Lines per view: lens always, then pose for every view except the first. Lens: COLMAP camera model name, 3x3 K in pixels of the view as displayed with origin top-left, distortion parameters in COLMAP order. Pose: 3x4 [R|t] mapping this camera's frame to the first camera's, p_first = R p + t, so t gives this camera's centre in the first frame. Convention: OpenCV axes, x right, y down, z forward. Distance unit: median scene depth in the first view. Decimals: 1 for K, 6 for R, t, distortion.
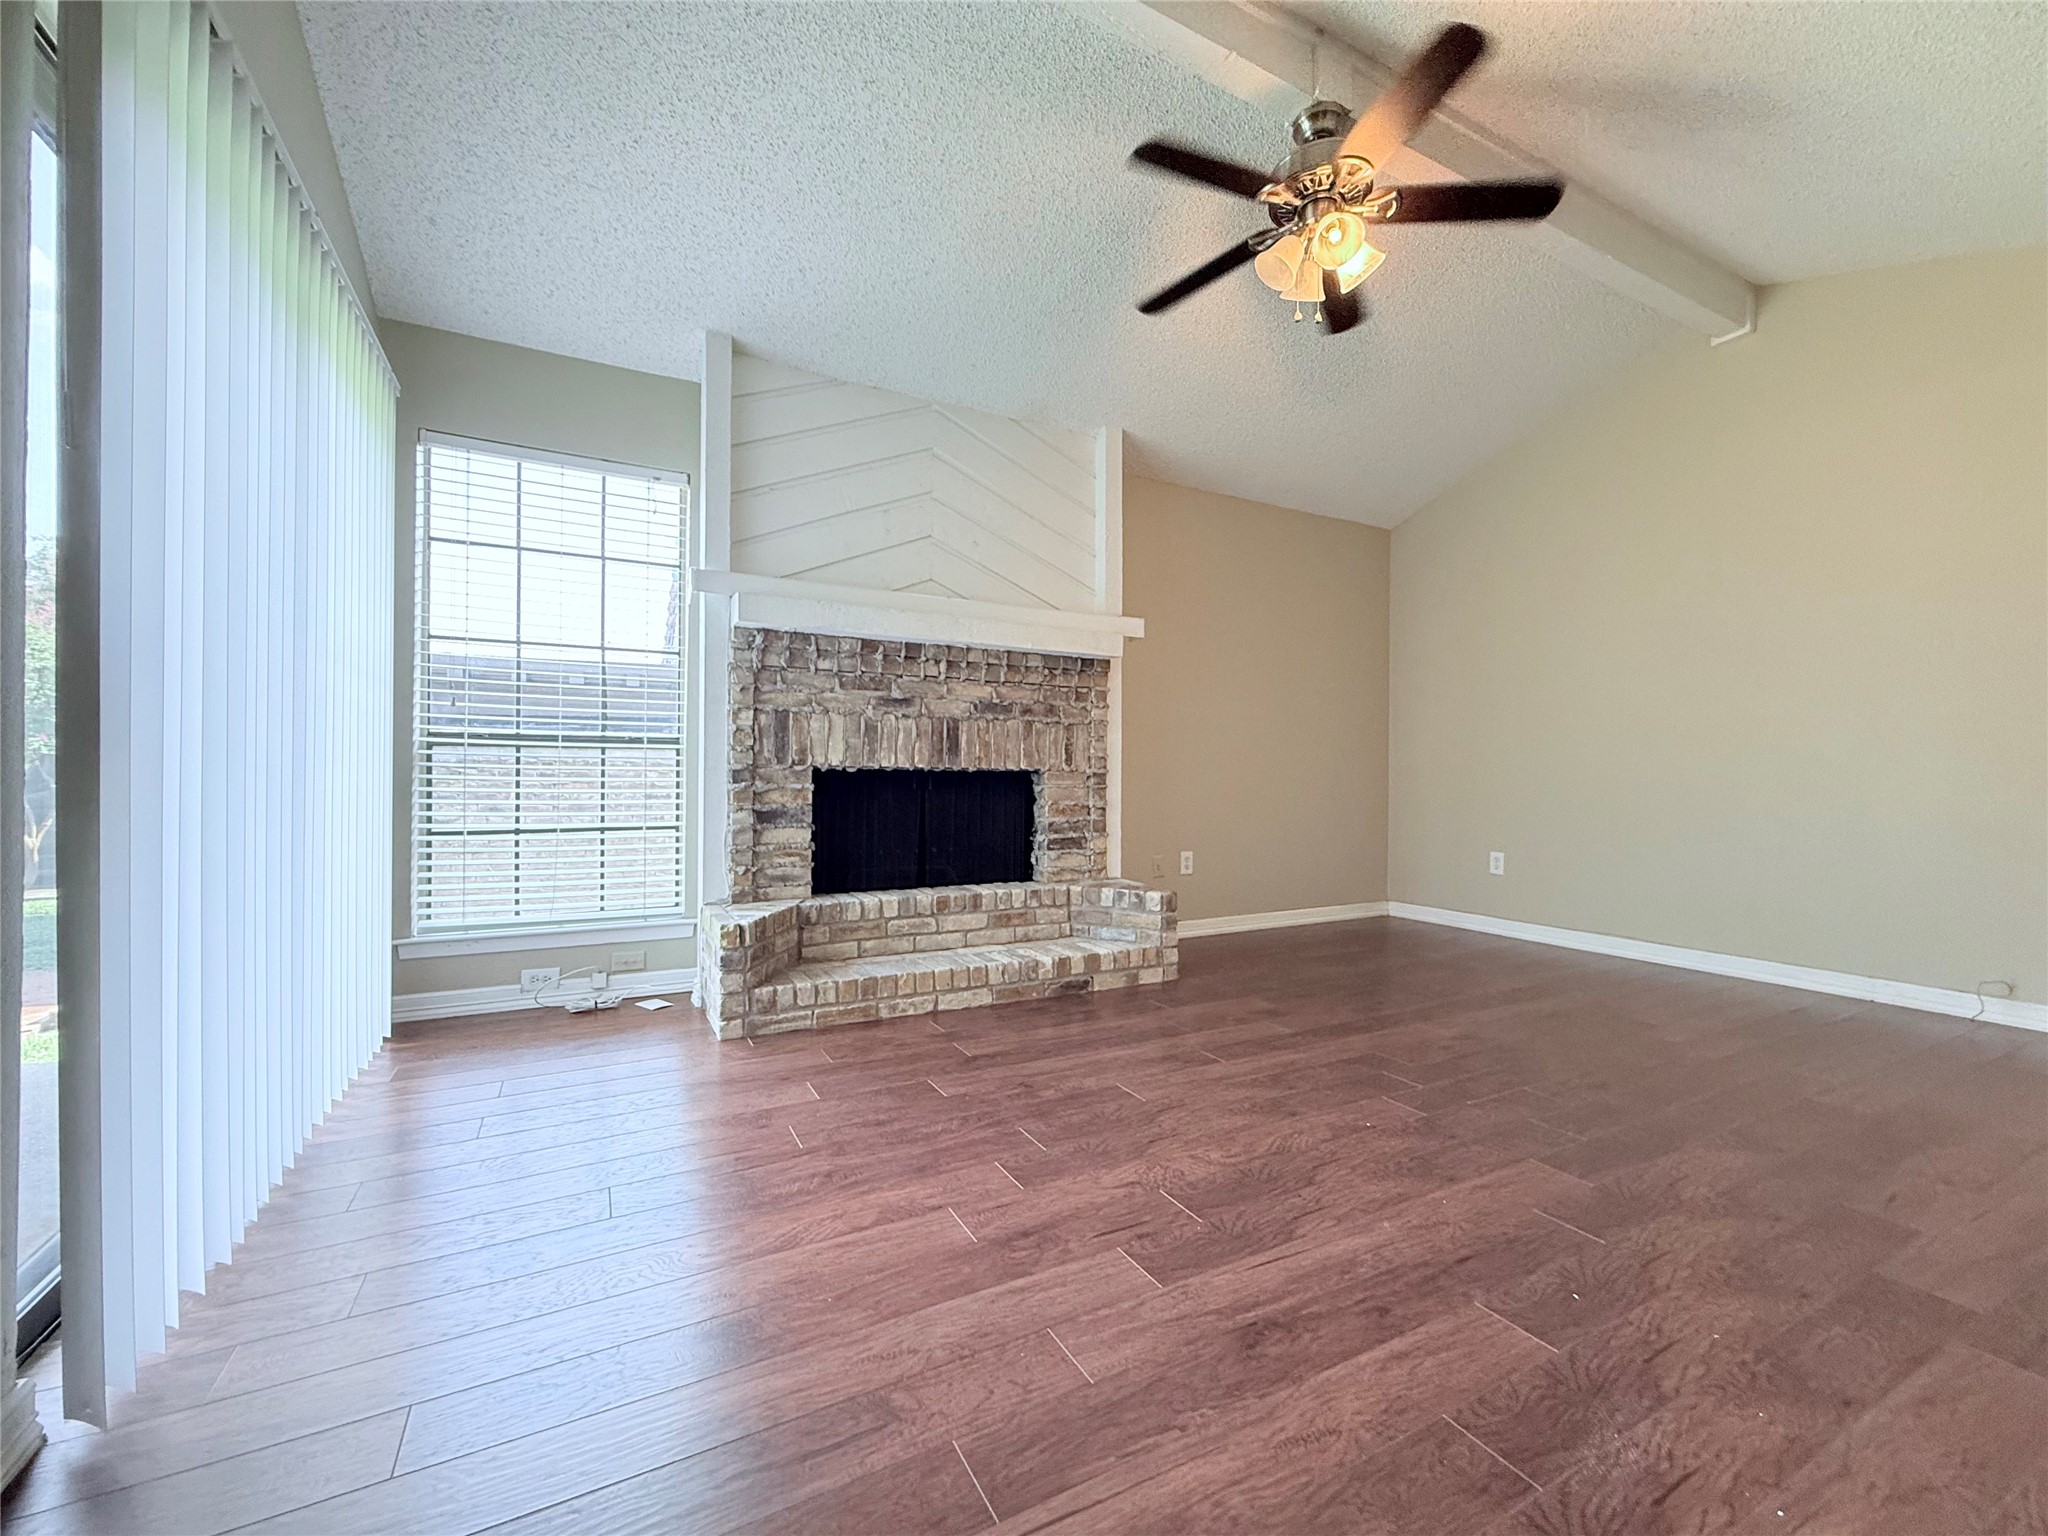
lens RADIAL K [[836.8, 0, 1024.5], [0, 836.8, 769.6], [0, 0, 1]] dist [0.001400, 0.000005]
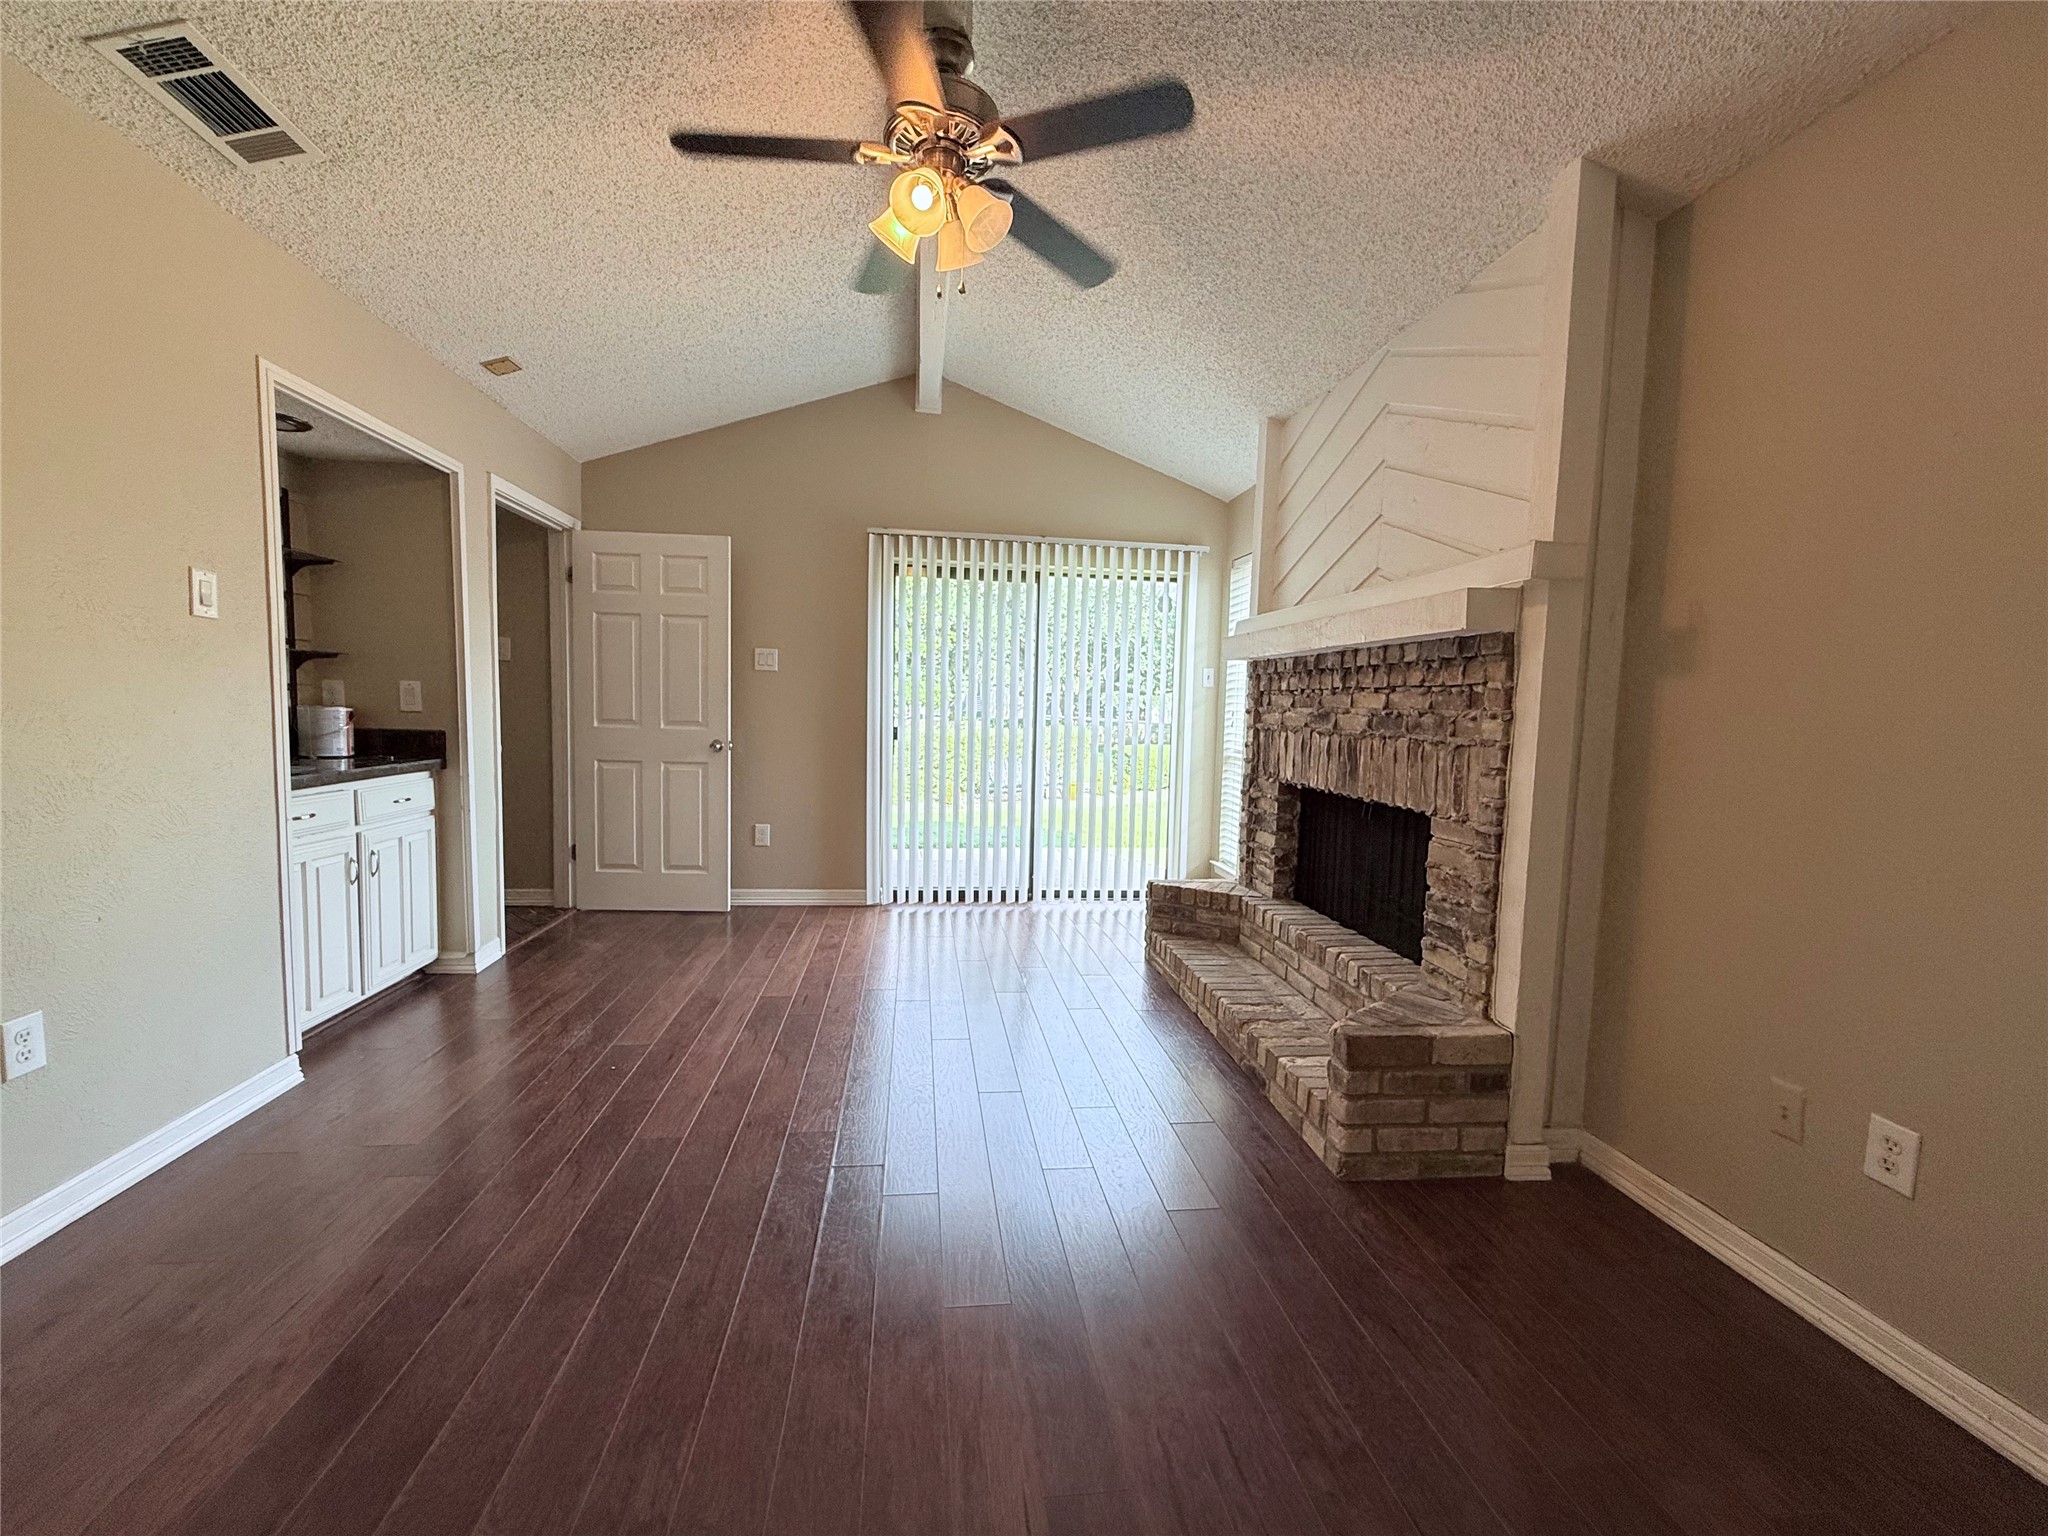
lens RADIAL K [[836.8, 0, 1019.8], [0, 836.8, 771.1], [0, 0, 1]] dist [0.001400, 0.000005]
pose [[-0.370604, 0.052764, -0.927291, 0.796368], [-0.028951, 0.997244, 0.068315, -0.072579], [0.928340, 0.052164, -0.368054, 0.984833]]
